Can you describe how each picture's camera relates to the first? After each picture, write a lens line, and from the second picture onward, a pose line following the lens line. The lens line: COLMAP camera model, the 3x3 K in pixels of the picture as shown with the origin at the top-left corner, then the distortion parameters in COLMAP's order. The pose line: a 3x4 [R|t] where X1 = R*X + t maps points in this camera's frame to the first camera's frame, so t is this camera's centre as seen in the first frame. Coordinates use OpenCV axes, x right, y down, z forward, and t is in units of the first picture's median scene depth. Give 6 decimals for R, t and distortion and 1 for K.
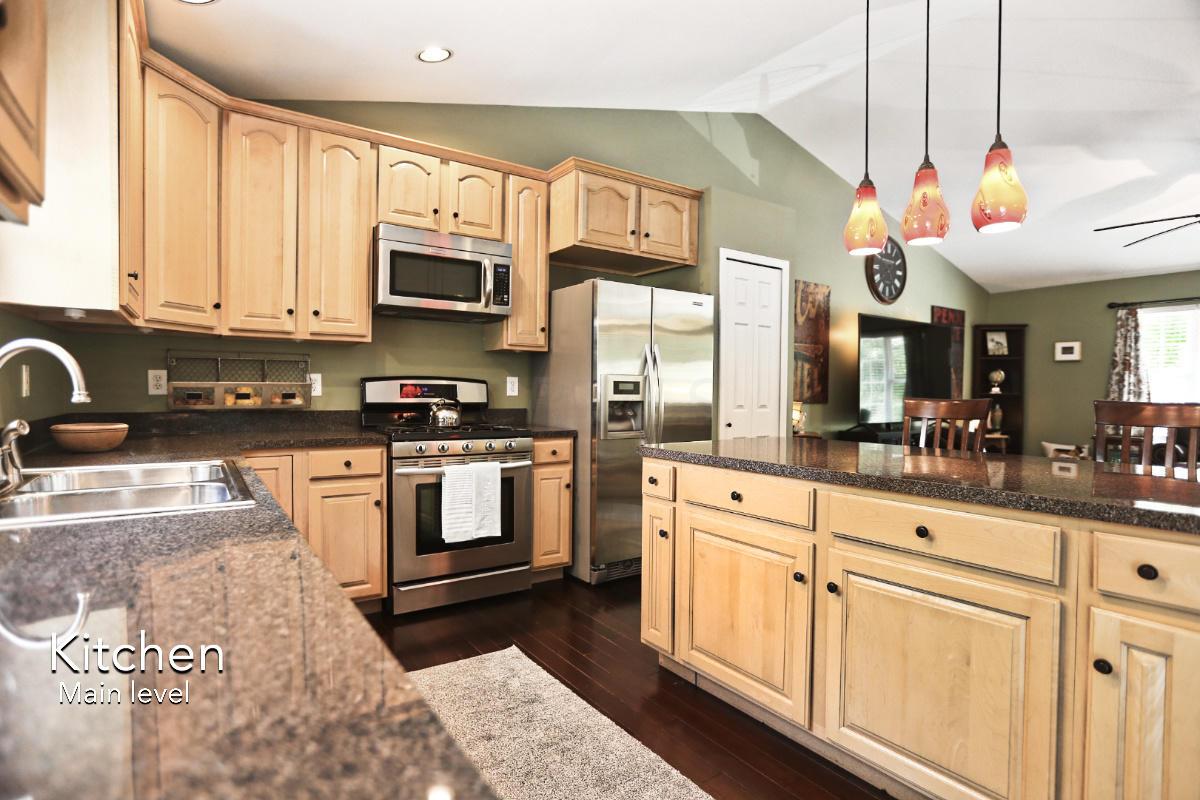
lens RADIAL K [[608.0, 0, 600.0], [0, 608.0, 400.0], [0, 0, 1]] dist [-0.077462, 0.048407]
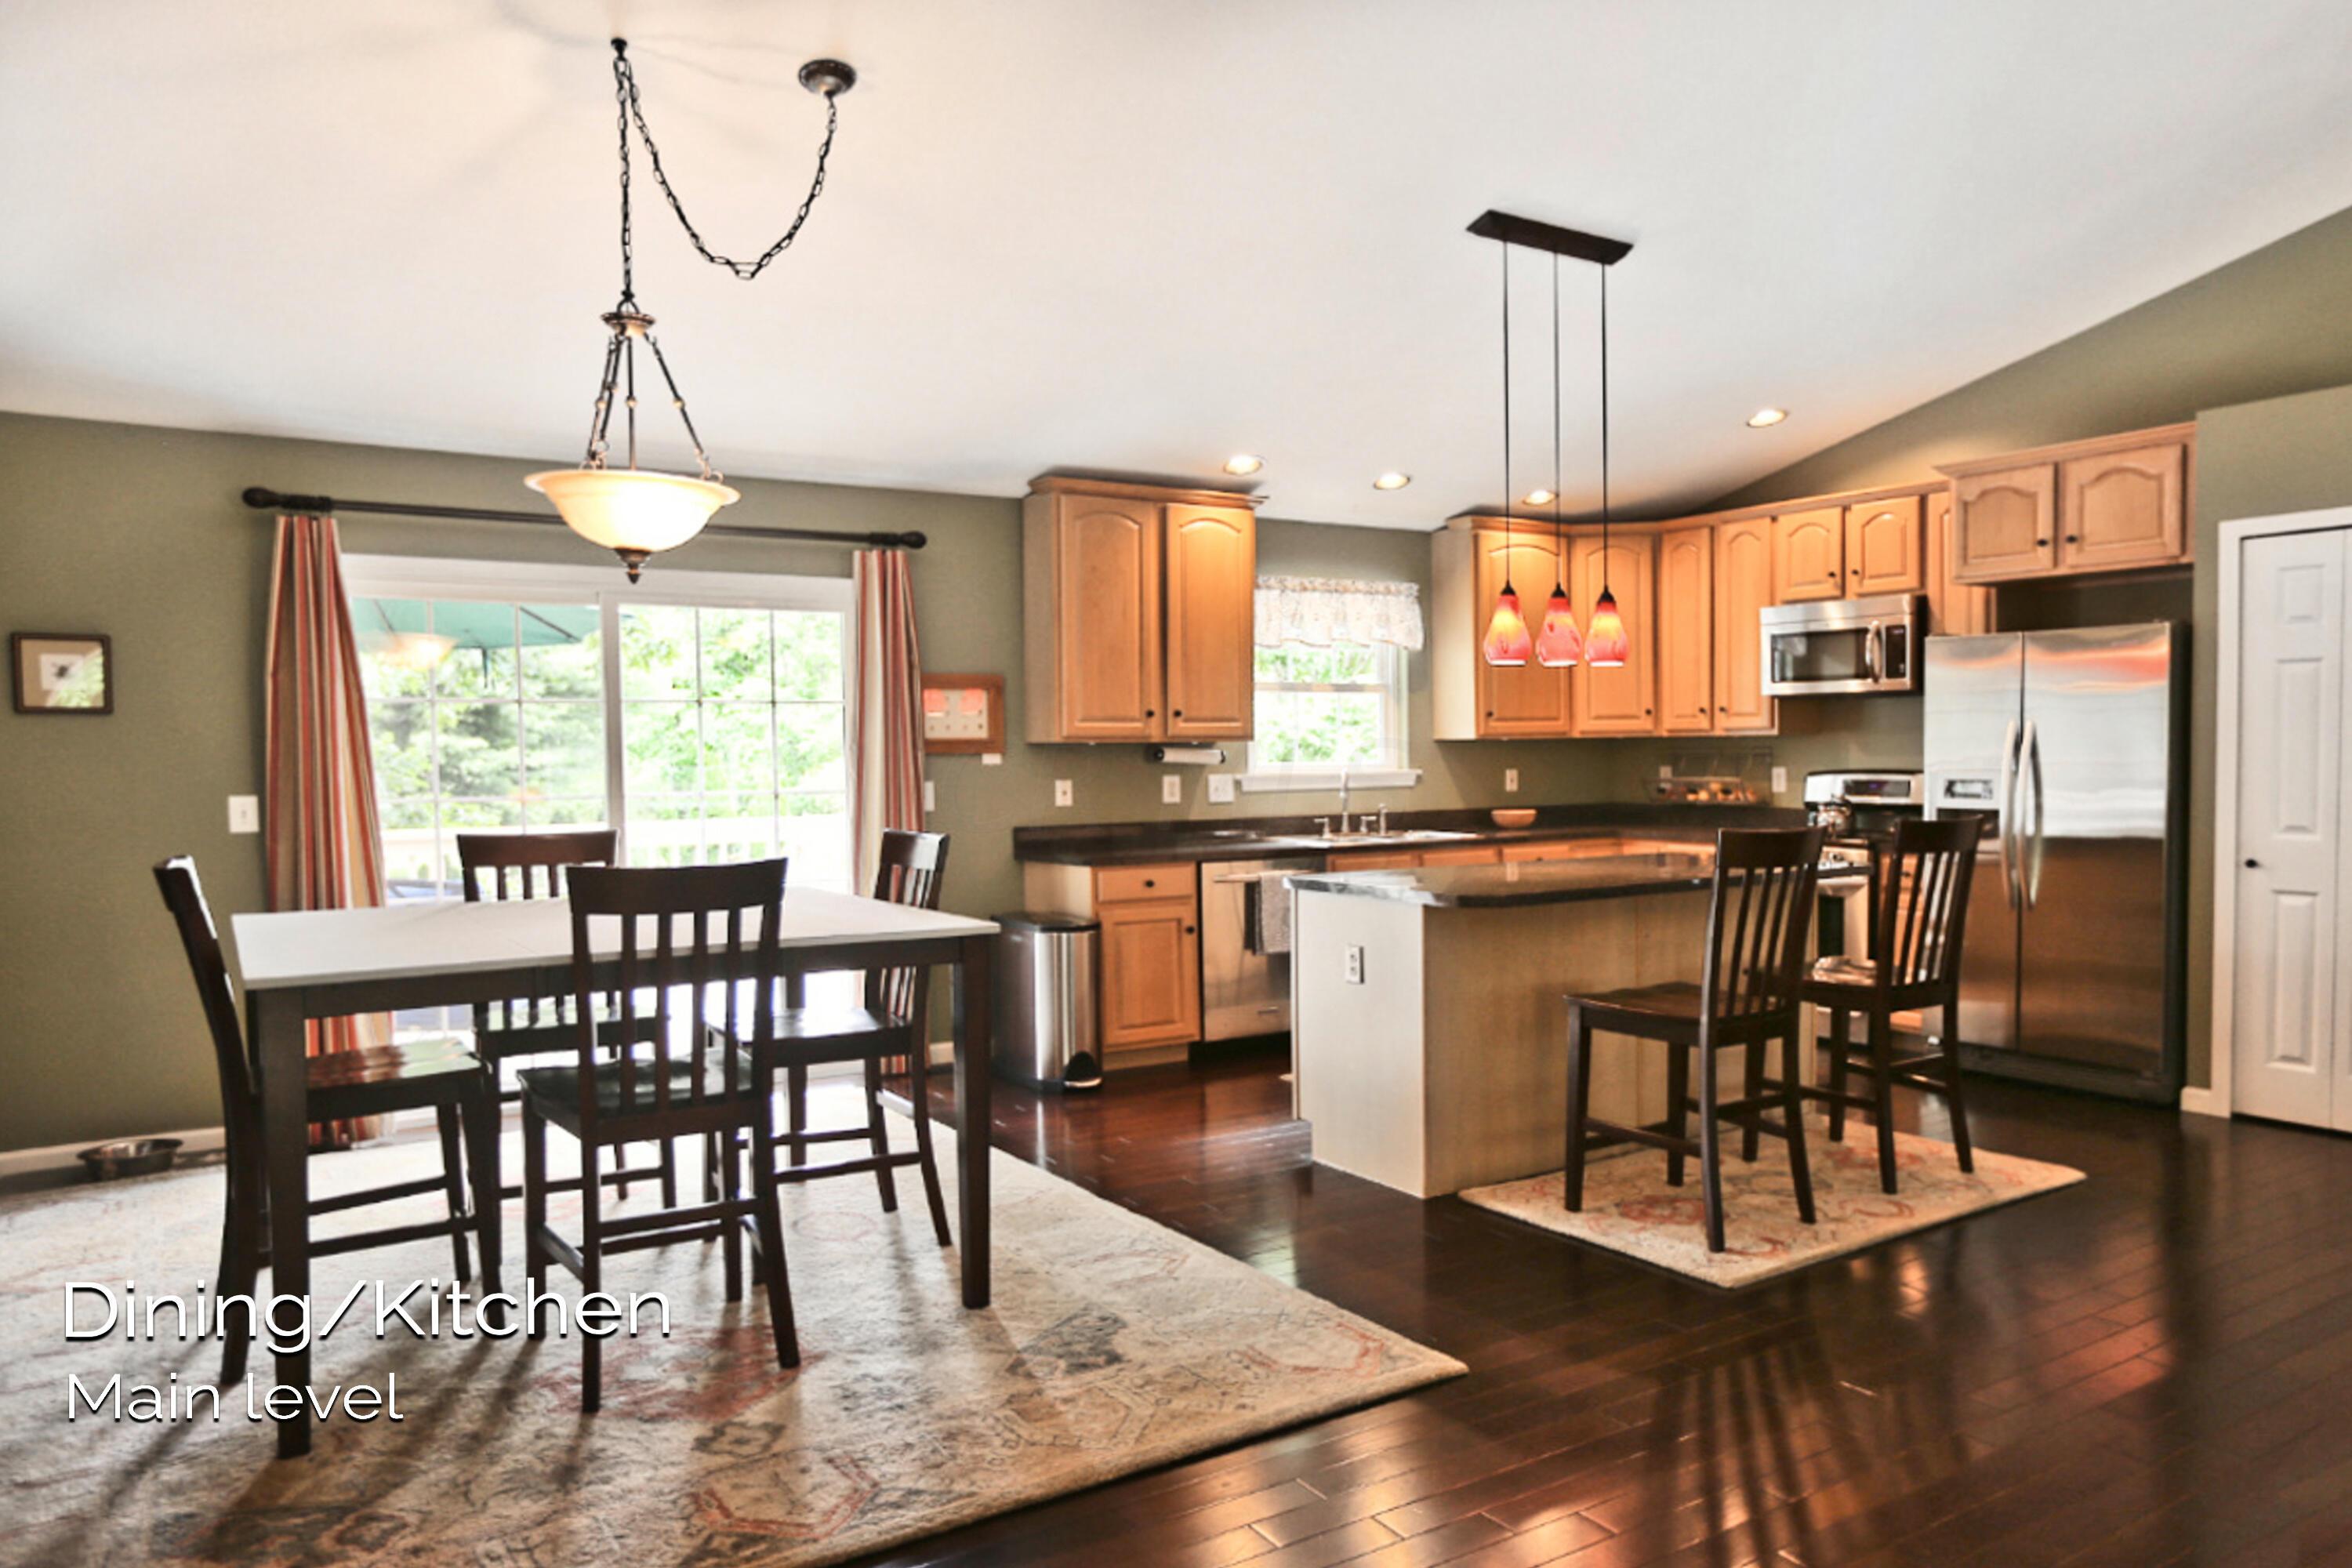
lens RADIAL K [[1553.1, 0, 1414.8], [0, 1553.1, 781.2], [0, 0, 1]] dist [0.000954, 0.000134]
pose [[0.067896, 0.013226, -0.997605, 1.155070], [-0.015715, 0.999802, 0.012185, -0.027050], [0.997569, 0.014850, 0.068090, 0.171460]]
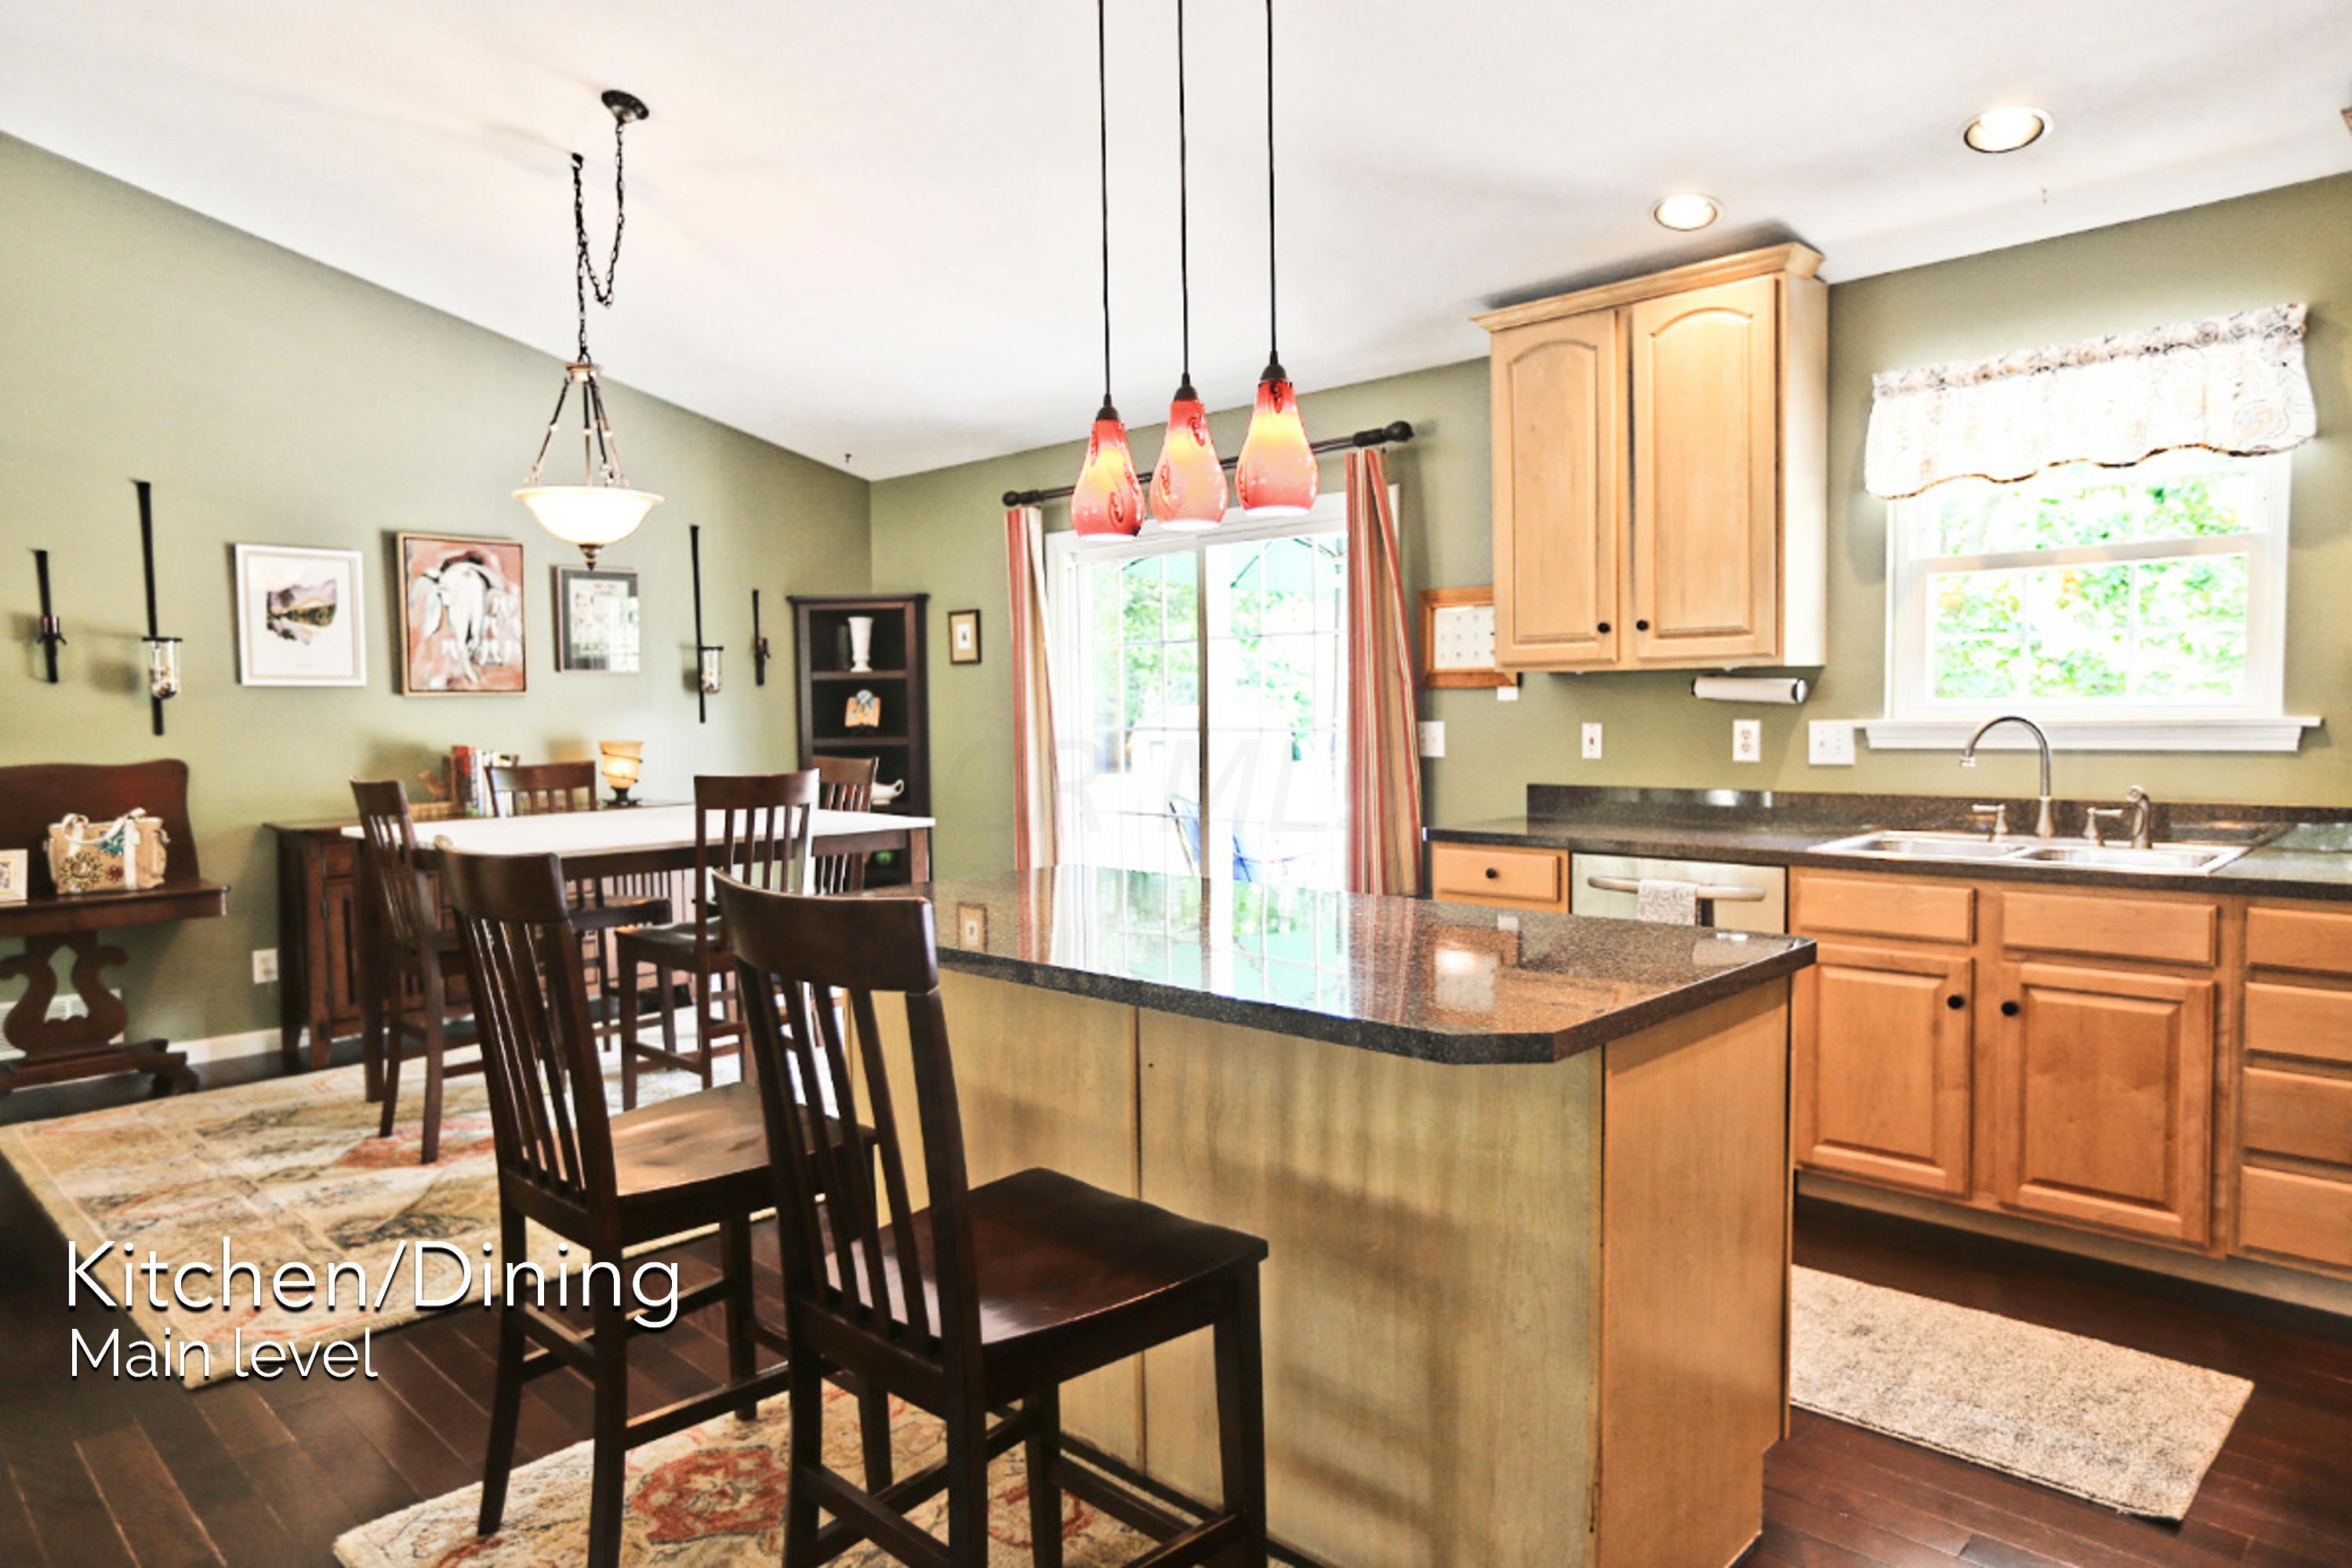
lens RADIAL K [[1617.0, 0, 1214.7], [0, 1617.0, 787.4], [0, 0, 1]] dist [-0.075516, 0.101102]
pose [[-0.981389, 0.018545, -0.191134, 0.288150], [0.003859, 0.997029, 0.076926, -0.043995], [0.191993, 0.074757, -0.978545, 0.849826]]
